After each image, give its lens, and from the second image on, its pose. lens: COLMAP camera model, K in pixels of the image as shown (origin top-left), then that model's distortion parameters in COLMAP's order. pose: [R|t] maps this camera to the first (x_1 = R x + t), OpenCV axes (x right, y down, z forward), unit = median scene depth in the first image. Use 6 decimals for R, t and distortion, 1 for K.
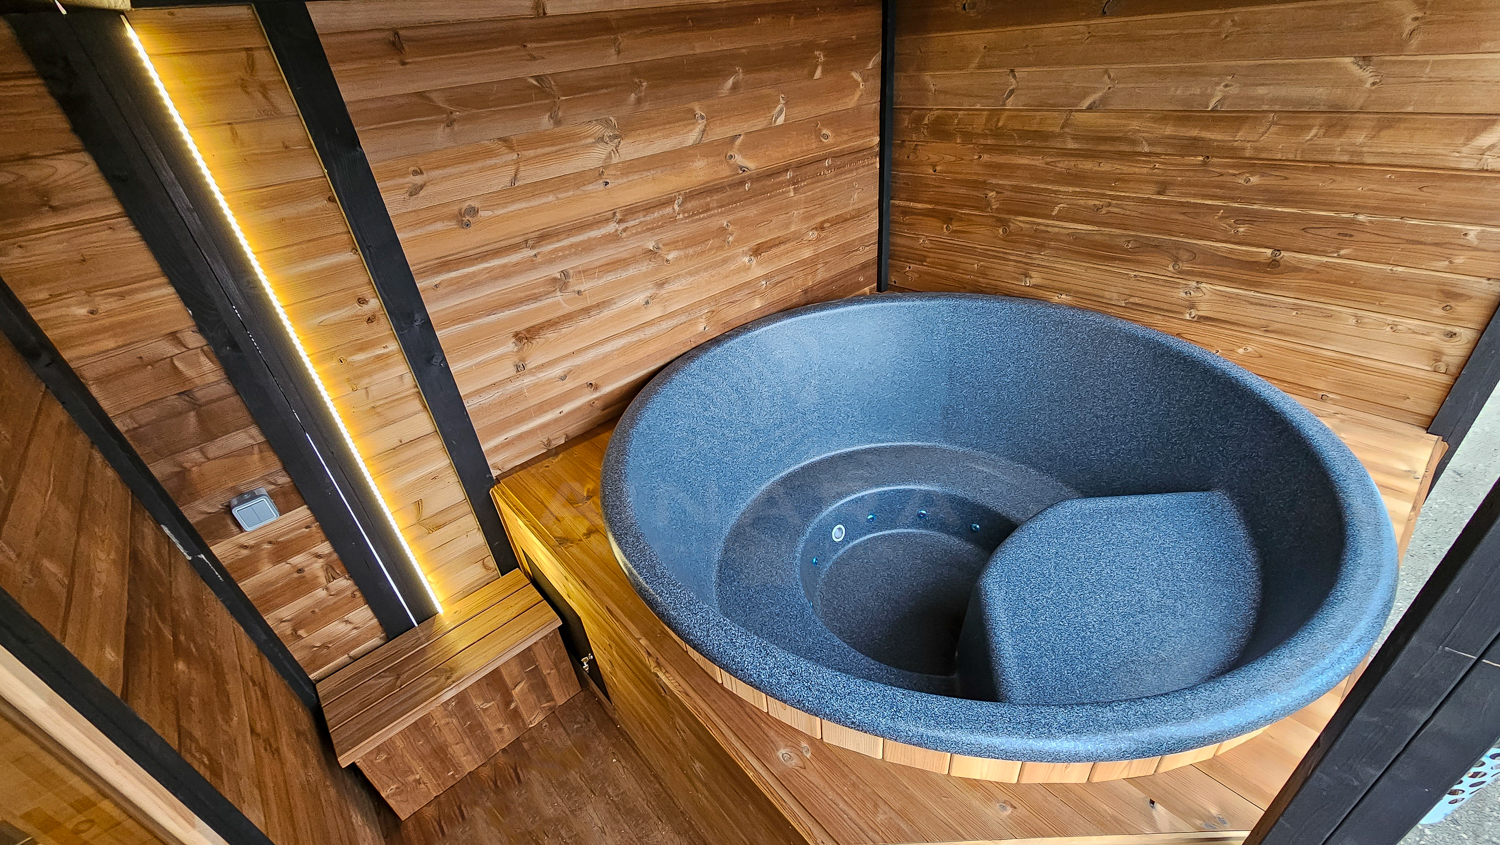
lens RADIAL K [[614.0, 0, 745.7], [0, 614.0, 417.1], [0, 0, 1]] dist [-0.000508, -0.000043]
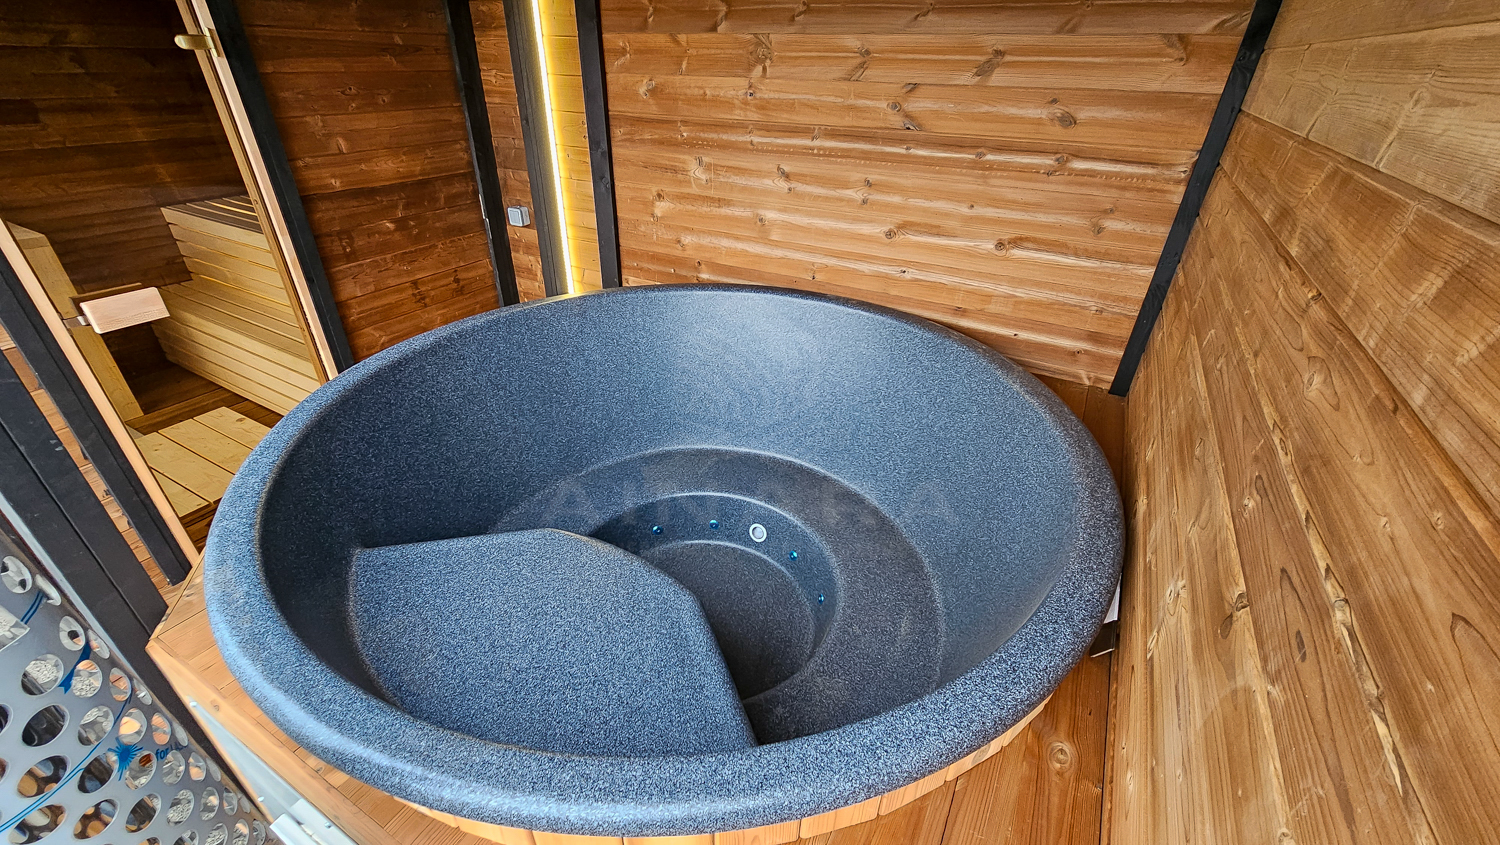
lens RADIAL K [[614.0, 0, 745.7], [0, 614.0, 417.1], [0, 0, 1]] dist [-0.000508, -0.000043]
pose [[0.340164, 0.564793, -0.751862, 0.769088], [-0.544225, 0.770278, 0.332404, -0.245717], [0.766882, 0.296110, 0.569395, 0.444694]]
